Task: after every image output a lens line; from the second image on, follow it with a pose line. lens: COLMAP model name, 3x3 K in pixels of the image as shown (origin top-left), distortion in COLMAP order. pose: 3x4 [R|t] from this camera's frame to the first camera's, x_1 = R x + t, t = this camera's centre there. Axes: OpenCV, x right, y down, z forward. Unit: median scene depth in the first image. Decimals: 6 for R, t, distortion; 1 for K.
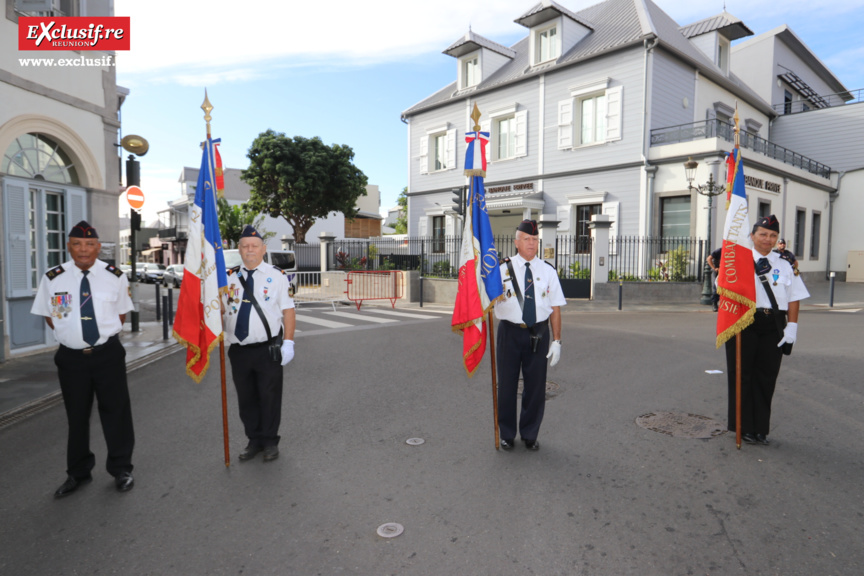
lens RADIAL K [[509.2, 0, 432.4], [0, 509.2, 283.7], [0, 0, 1]] dist [-0.006552, 0.002030]
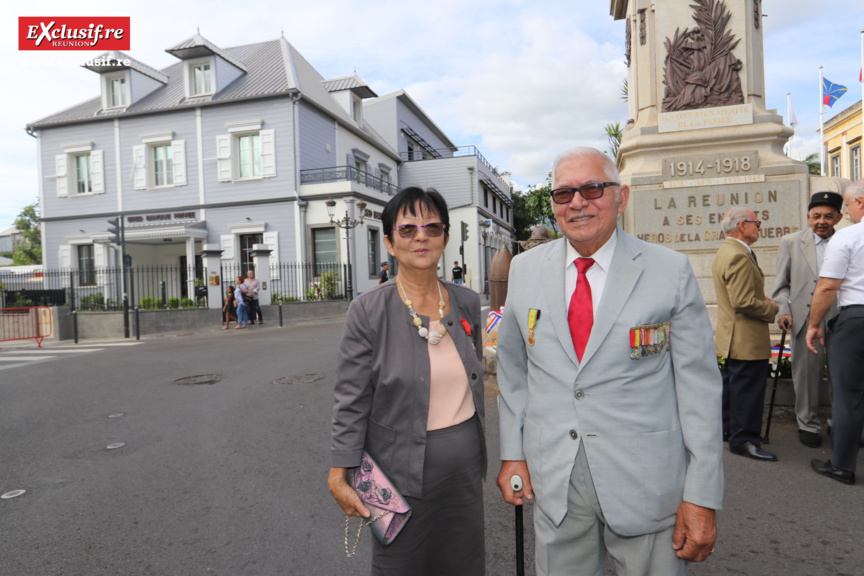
lens RADIAL K [[554.6, 0, 422.1], [0, 554.6, 284.9], [0, 0, 1]] dist [-0.007484, 0.001198]
pose [[0.838985, -0.045137, 0.542280, -0.027670], [0.073782, 0.996787, -0.031183, 0.013902], [-0.539130, 0.066172, 0.839619, -0.162584]]
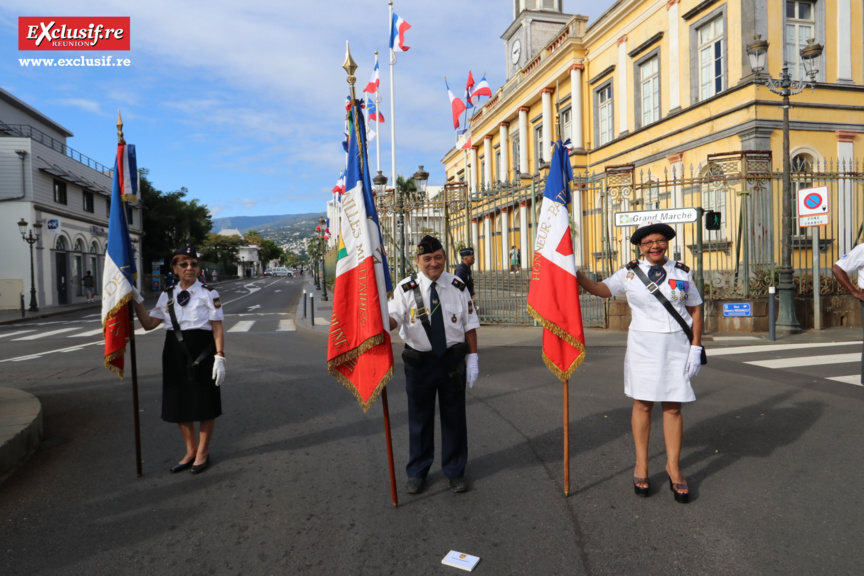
lens RADIAL K [[509.2, 0, 432.4], [0, 509.2, 283.7], [0, 0, 1]] dist [-0.006552, 0.002030]
pose [[0.474126, -0.041895, 0.879460, 0.412278], [0.079234, 0.996845, 0.004771, 0.011944], [-0.876885, 0.067421, 0.475949, -0.296360]]
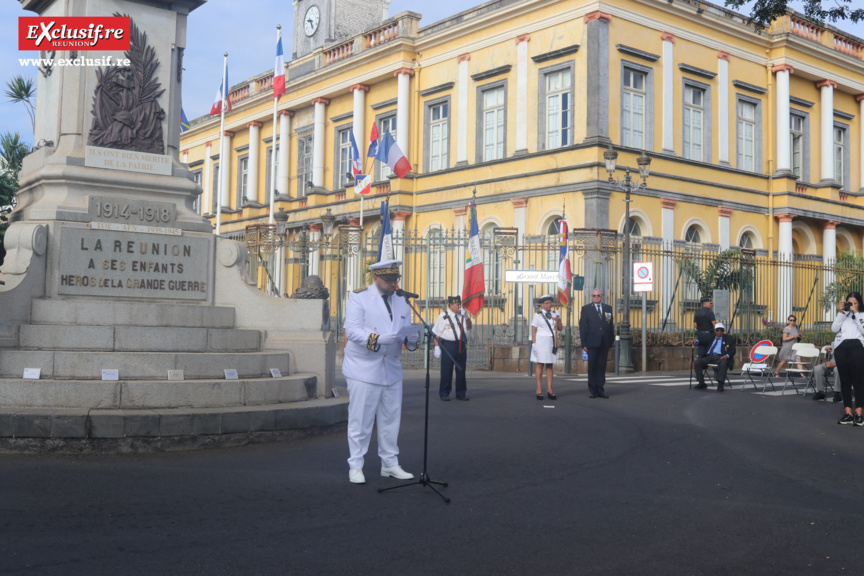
lens RADIAL K [[946.5, 0, 432.0], [0, 946.5, 288.0], [0, 0, 1]] dist [-0.075061, 0.005322]
pose [[0.064554, 0.032314, 0.997391, -0.243332], [0.036477, 0.998731, -0.034718, 0.015244], [-0.997247, 0.038623, 0.063293, -0.189598]]
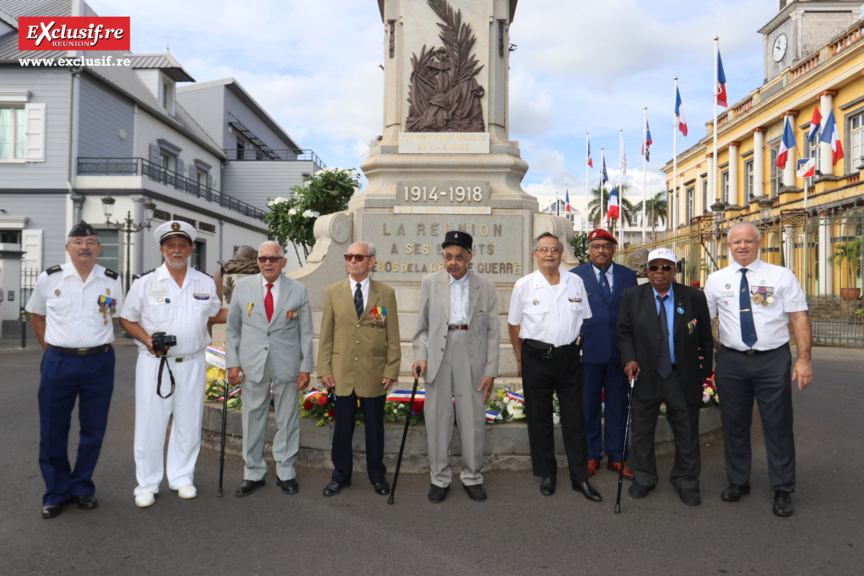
lens RADIAL K [[609.7, 0, 432.0], [0, 609.7, 288.0], [0, 0, 1]] dist [-0.005960, 0.009987]
pose [[0.683753, 0.007542, 0.729675, 0.048143], [0.036881, 0.998311, -0.044879, 0.013722], [-0.728781, 0.057597, 0.682320, -0.211212]]
